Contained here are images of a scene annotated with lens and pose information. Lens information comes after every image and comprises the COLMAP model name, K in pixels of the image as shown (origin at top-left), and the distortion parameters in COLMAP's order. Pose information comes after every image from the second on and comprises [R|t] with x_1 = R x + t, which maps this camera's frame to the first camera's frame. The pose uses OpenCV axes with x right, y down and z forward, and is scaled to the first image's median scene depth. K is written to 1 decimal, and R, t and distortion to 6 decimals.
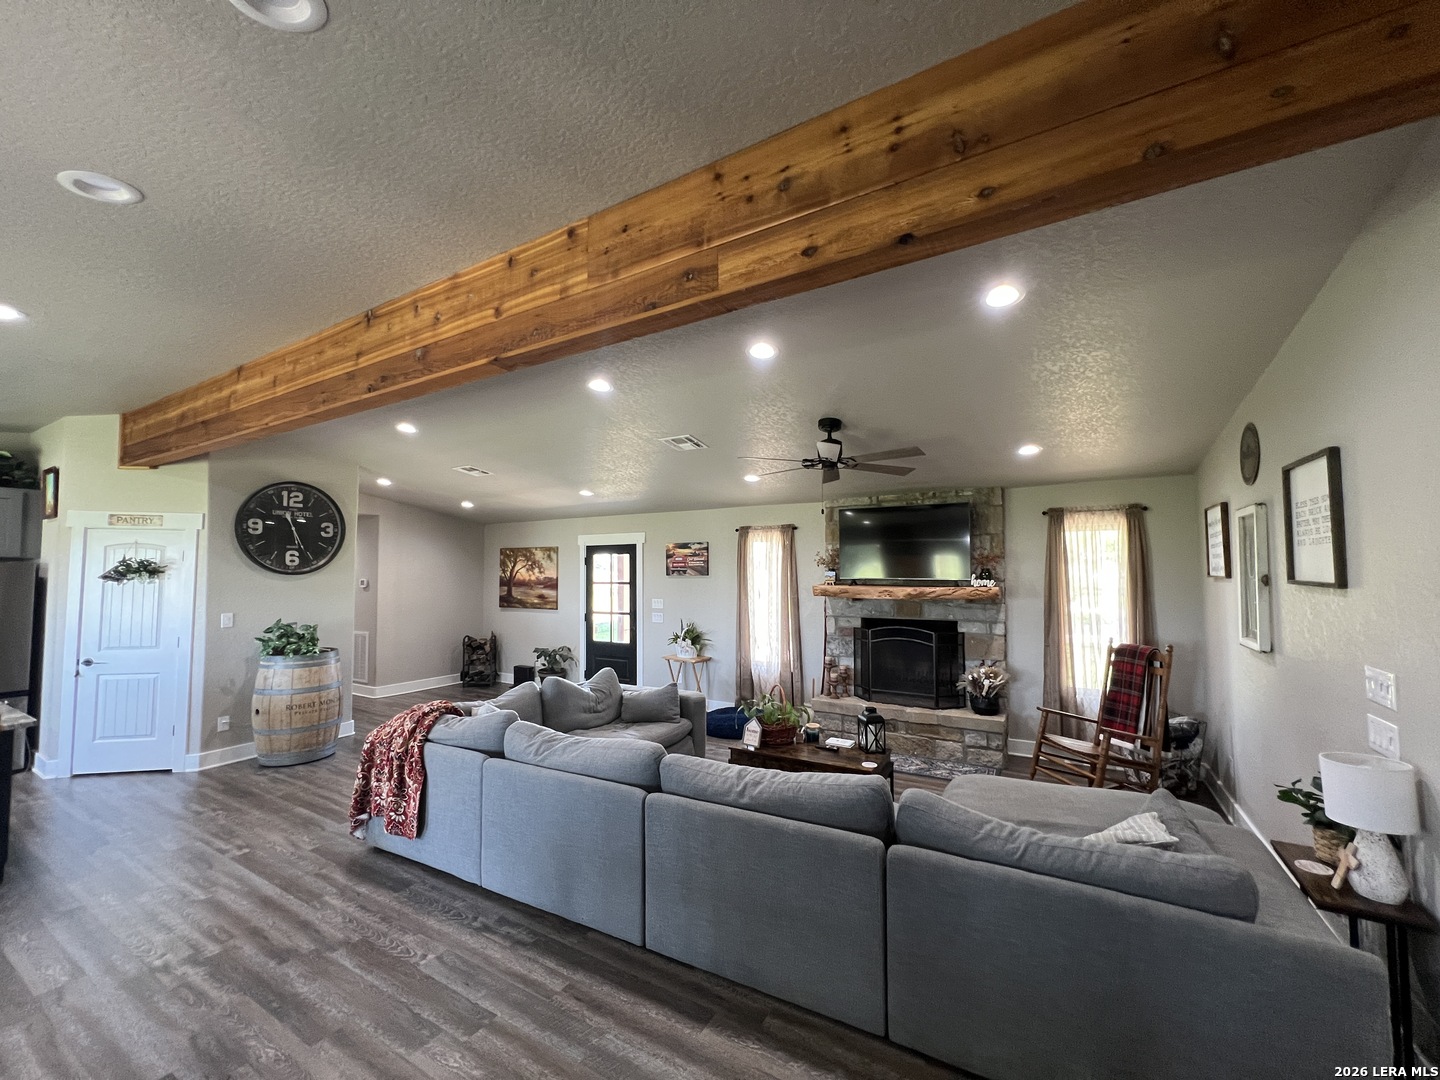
lens RADIAL K [[572.1, 0, 719.0], [0, 572.1, 543.7], [0, 0, 1]] dist [-0.000272, 0.000049]
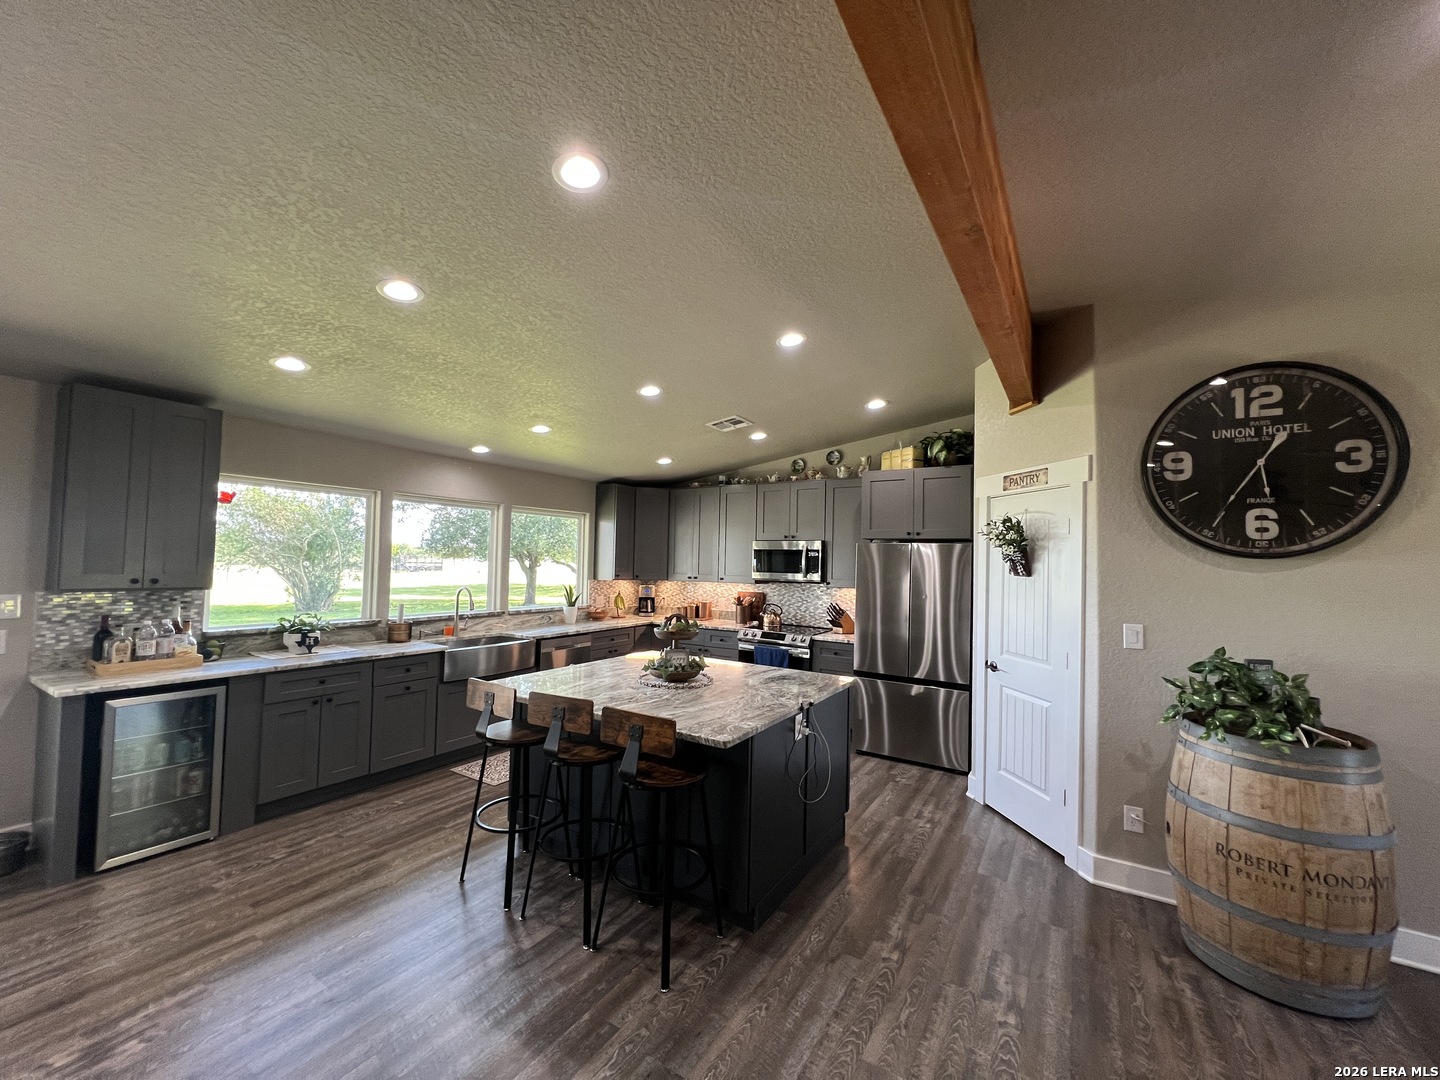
lens RADIAL K [[577.9, 0, 718.3], [0, 577.9, 543.2], [0, 0, 1]] dist [-0.001169, 0.000164]
pose [[-0.016588, -0.028339, -0.999461, -0.274623], [0.021722, 0.999352, -0.028696, 0.048383], [0.999626, -0.022186, -0.015961, 0.591347]]
